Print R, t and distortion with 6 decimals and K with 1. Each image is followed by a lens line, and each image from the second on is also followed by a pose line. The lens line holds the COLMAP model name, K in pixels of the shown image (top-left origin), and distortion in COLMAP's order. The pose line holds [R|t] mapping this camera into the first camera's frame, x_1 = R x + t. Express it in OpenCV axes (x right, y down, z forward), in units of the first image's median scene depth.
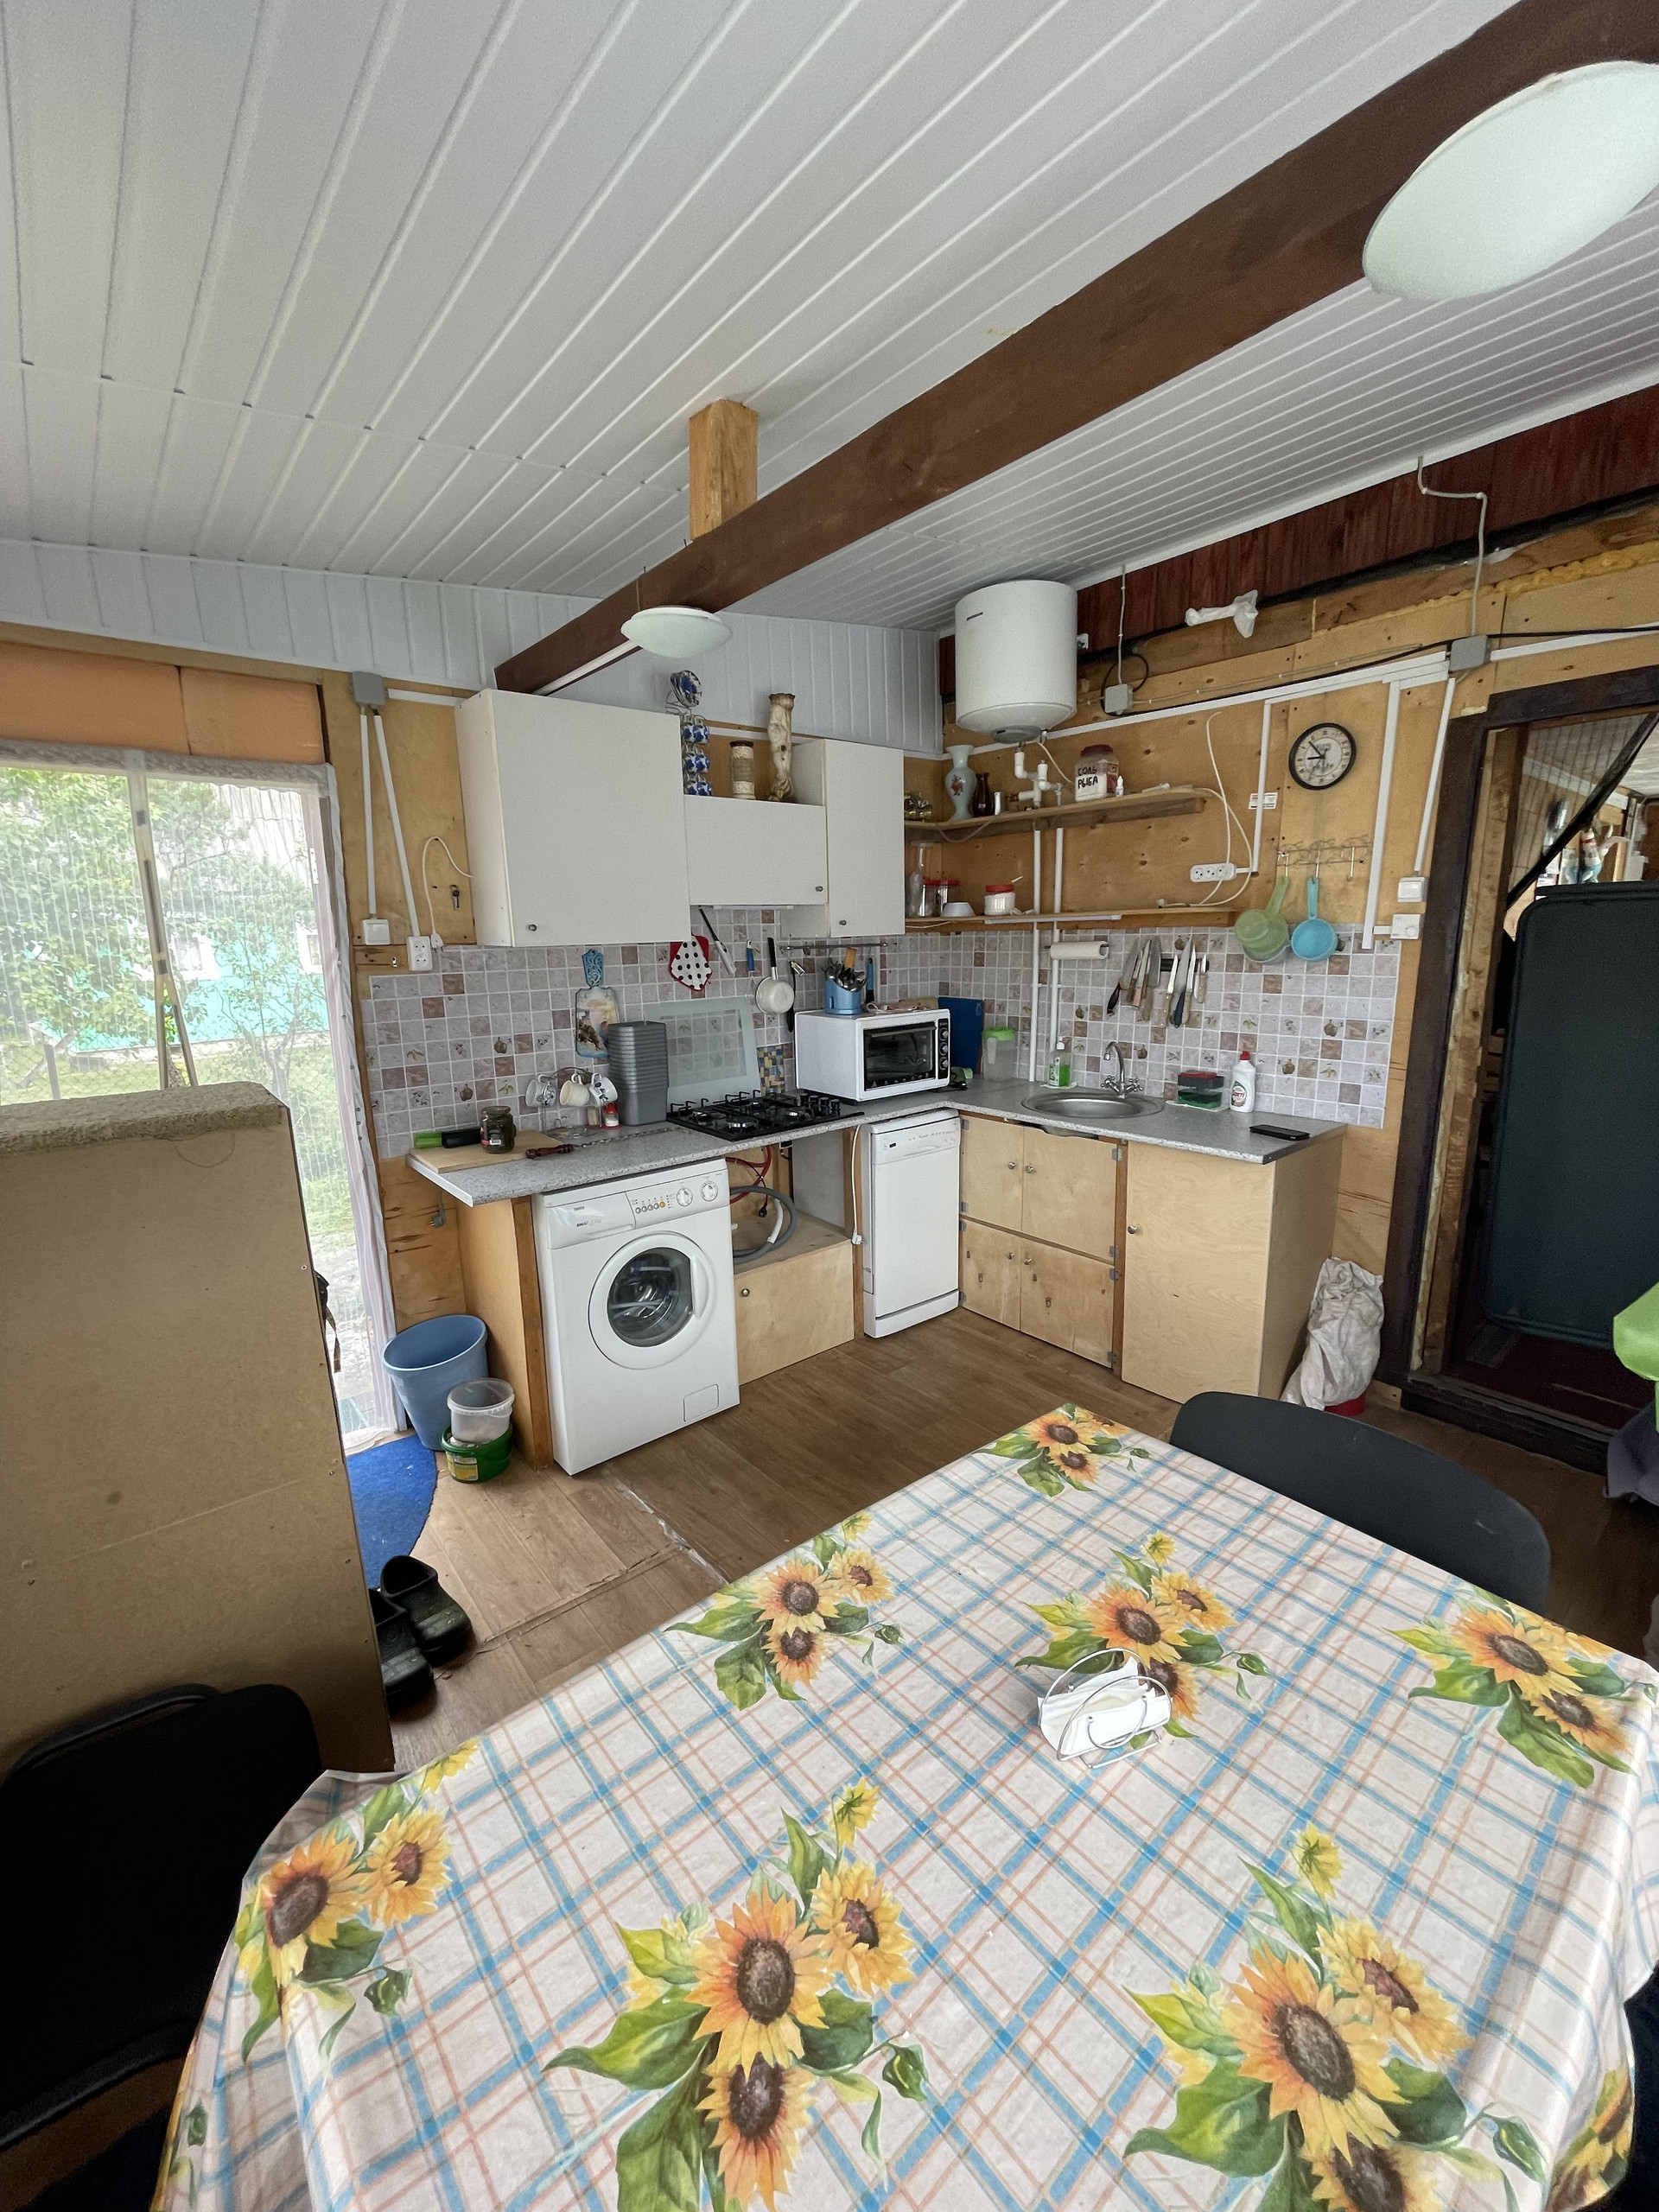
lens RADIAL K [[891.3, 0, 821.9], [0, 891.3, 1098.6], [0, 0, 1]] dist [0.001326, 0.000526]
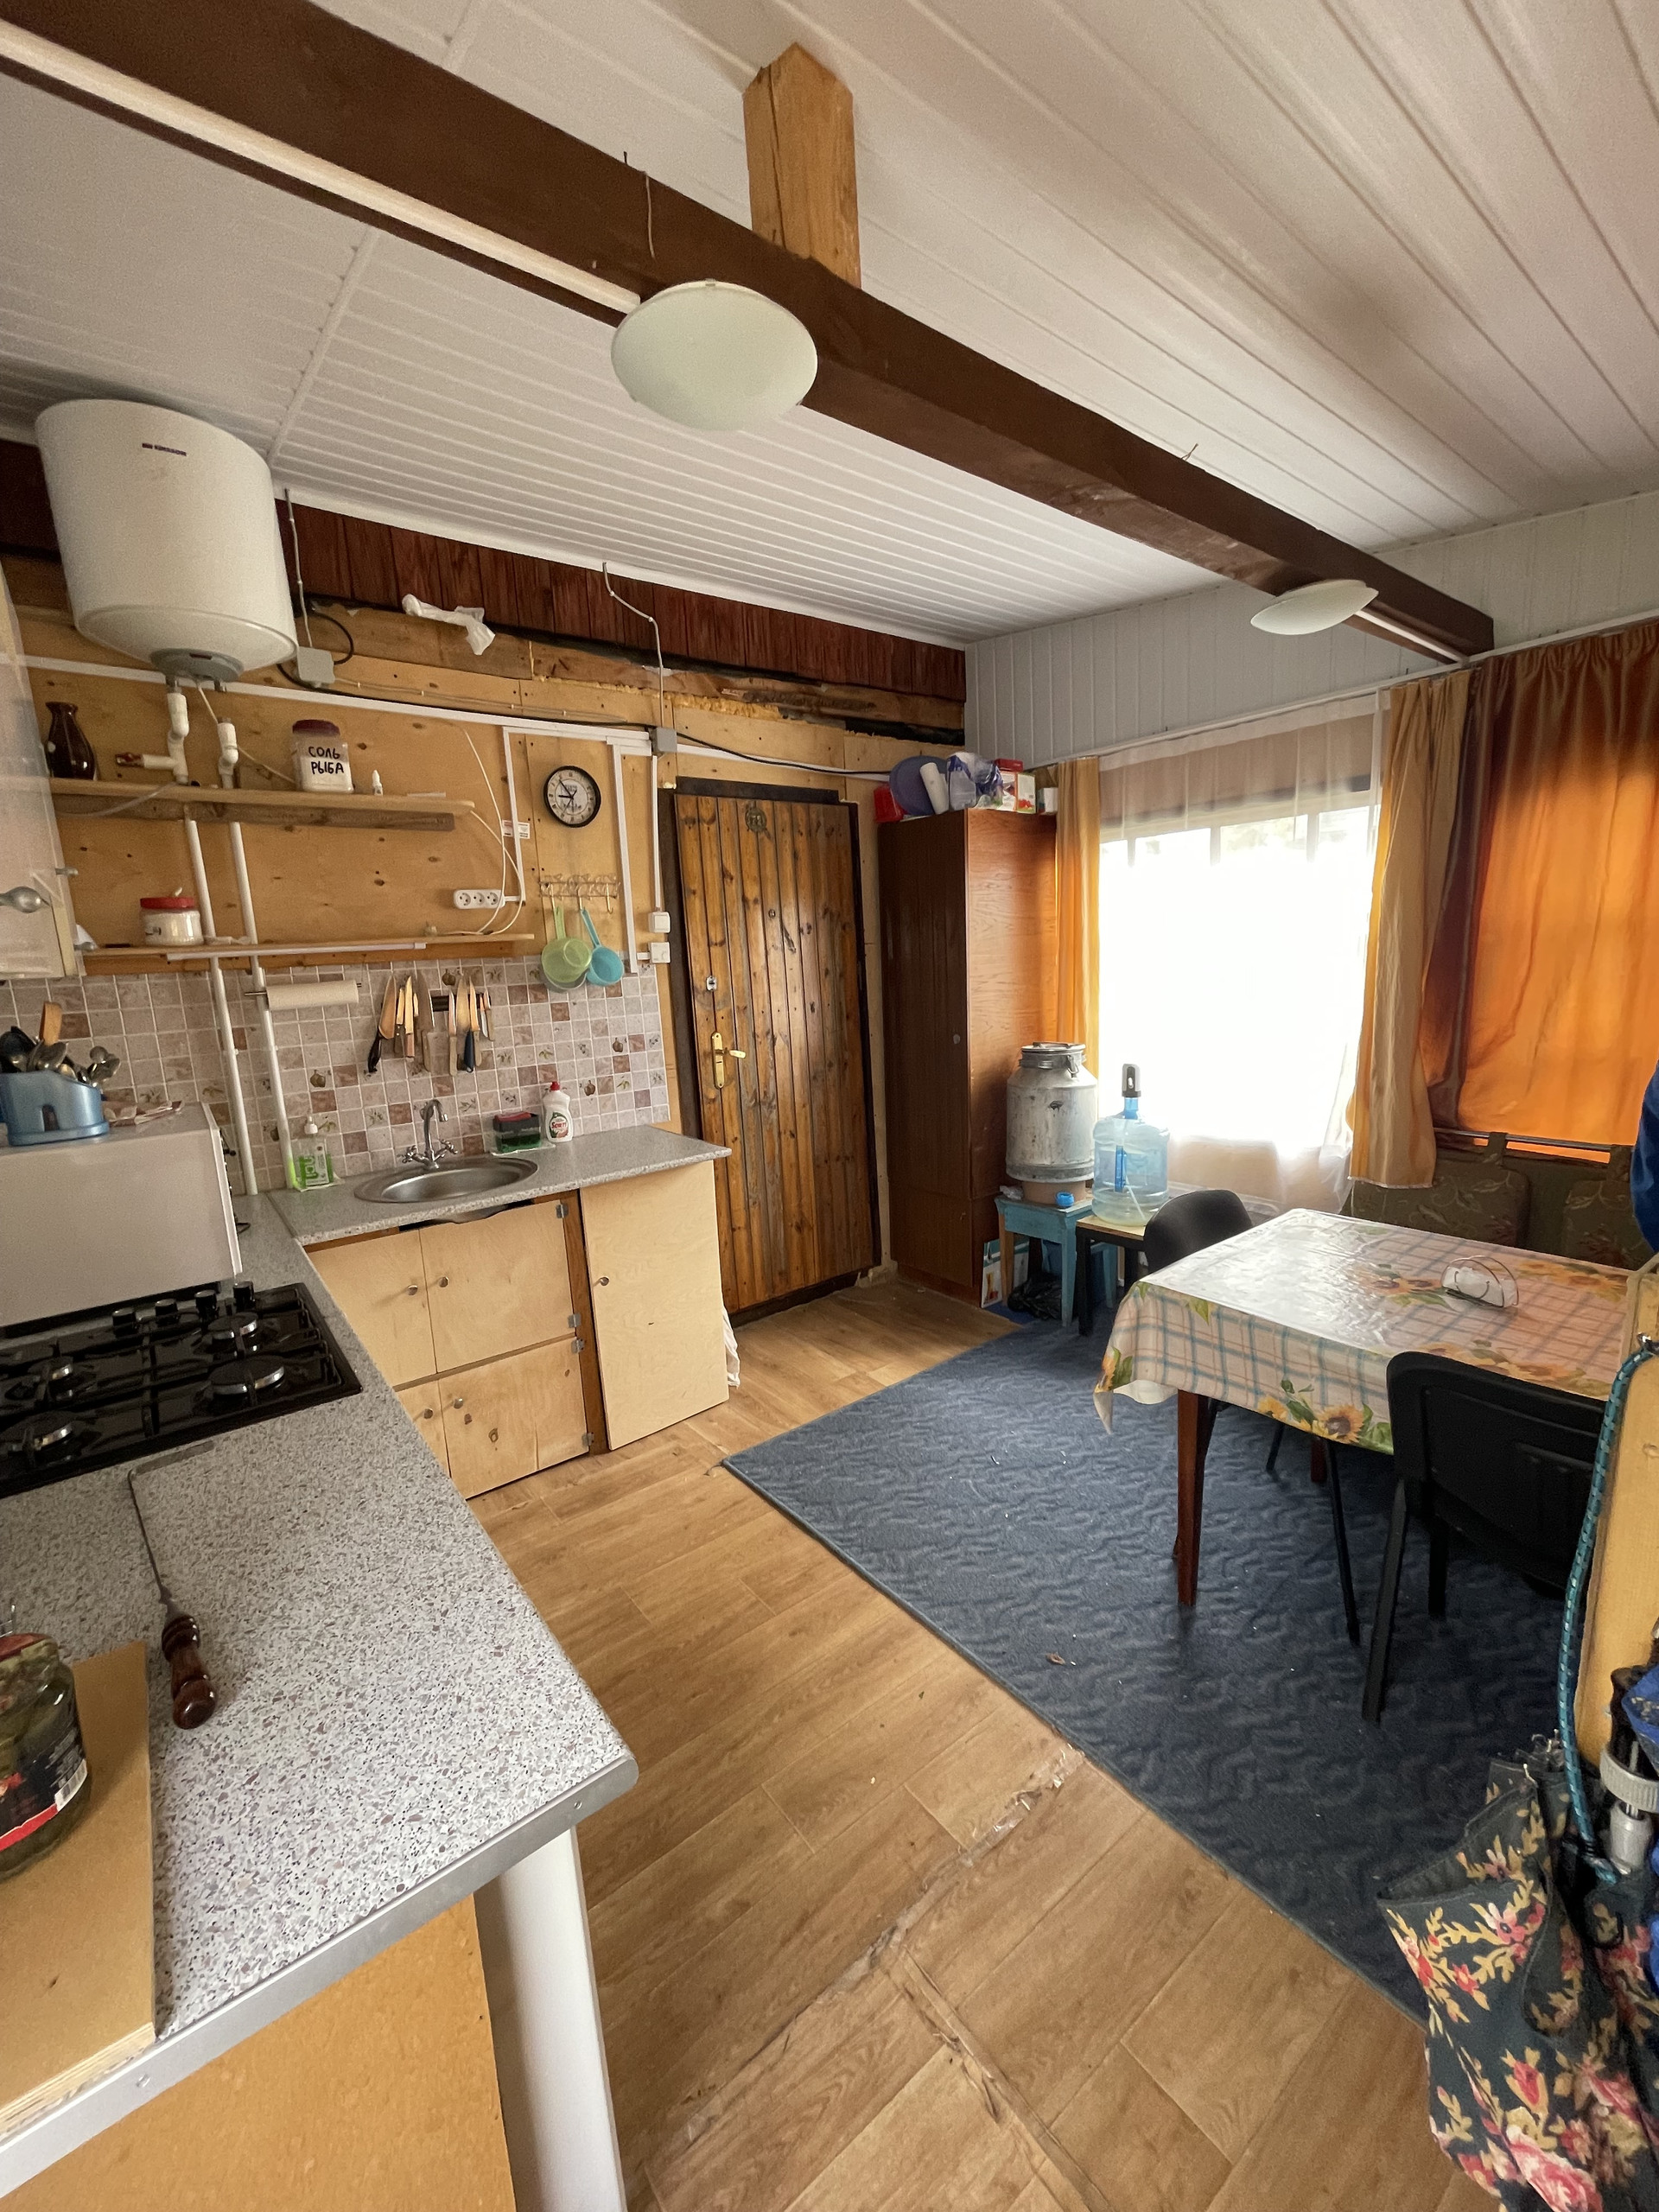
lens RADIAL K [[891.3, 0, 821.9], [0, 891.3, 1098.6], [0, 0, 1]] dist [0.001326, 0.000526]
pose [[0.044726, -0.147725, 0.988017, -0.489298], [0.234112, 0.963016, 0.133389, -0.097147], [-0.971180, 0.225340, 0.077656, 0.641695]]
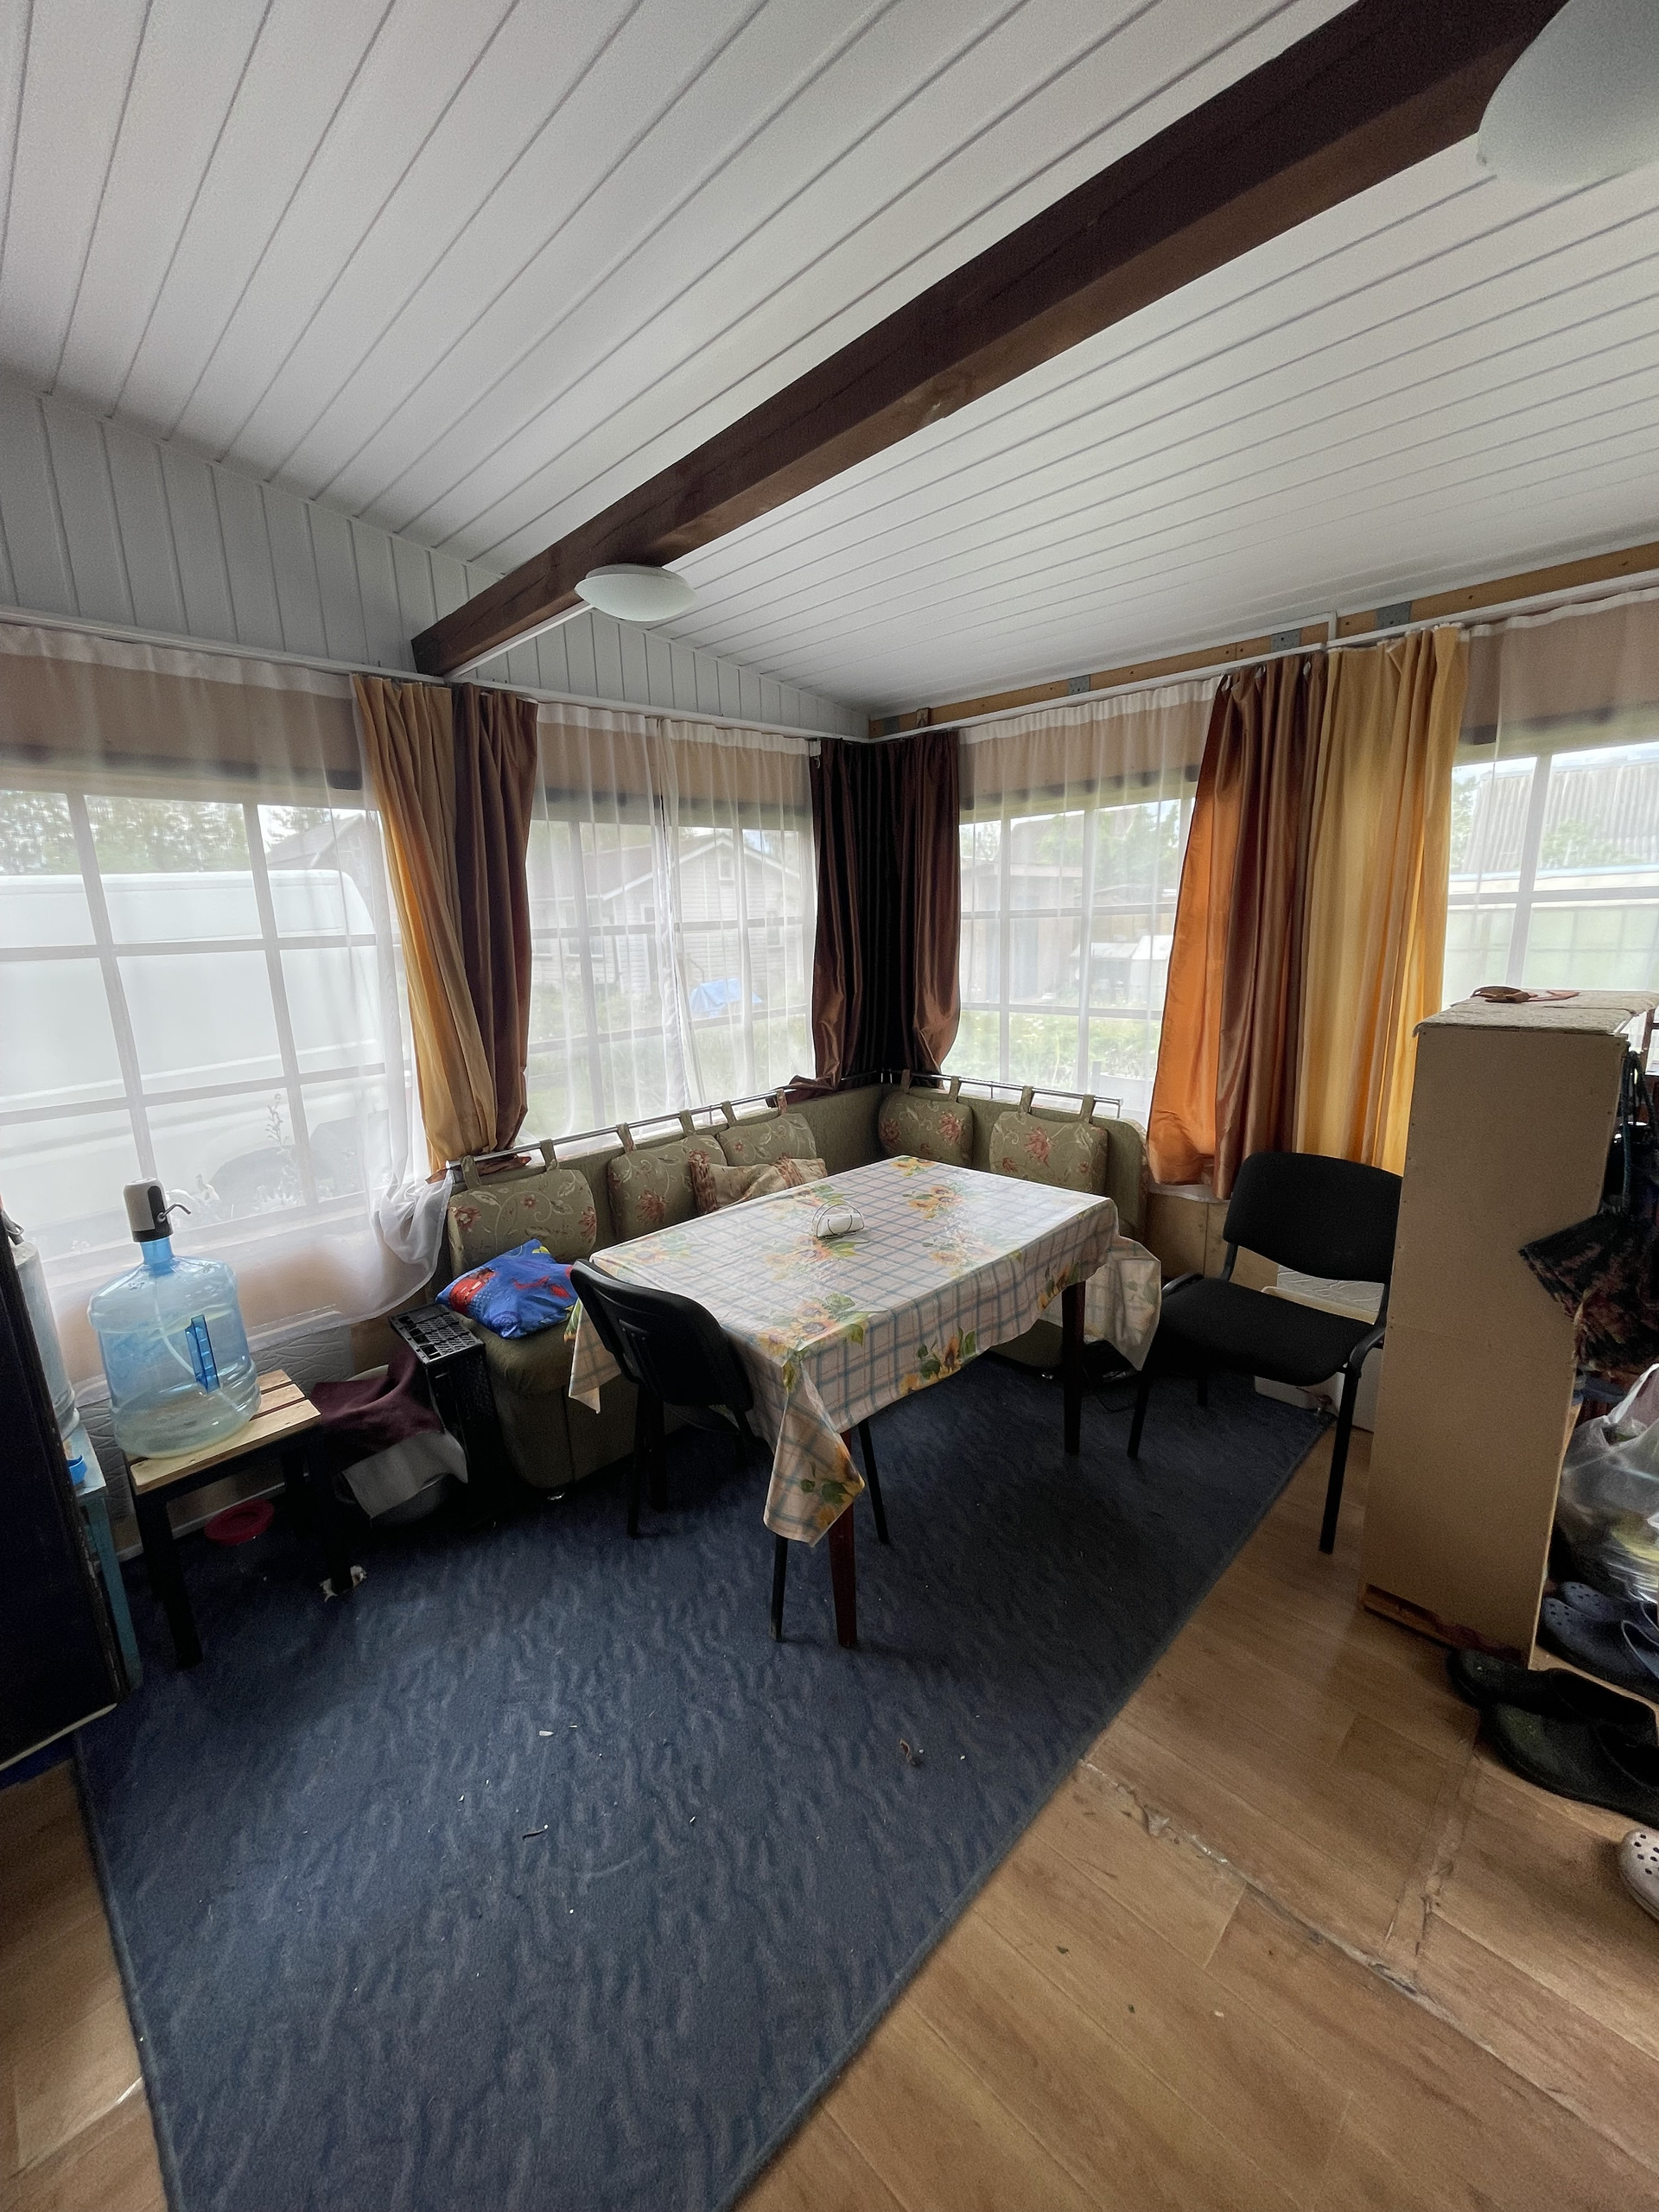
lens RADIAL K [[891.3, 0, 821.9], [0, 891.3, 1098.6], [0, 0, 1]] dist [0.001326, 0.000526]
pose [[-0.995513, 0.068132, -0.065659, 0.149239], [0.037824, 0.922608, 0.383879, -0.184055], [0.086732, 0.379673, -0.921046, 0.945458]]
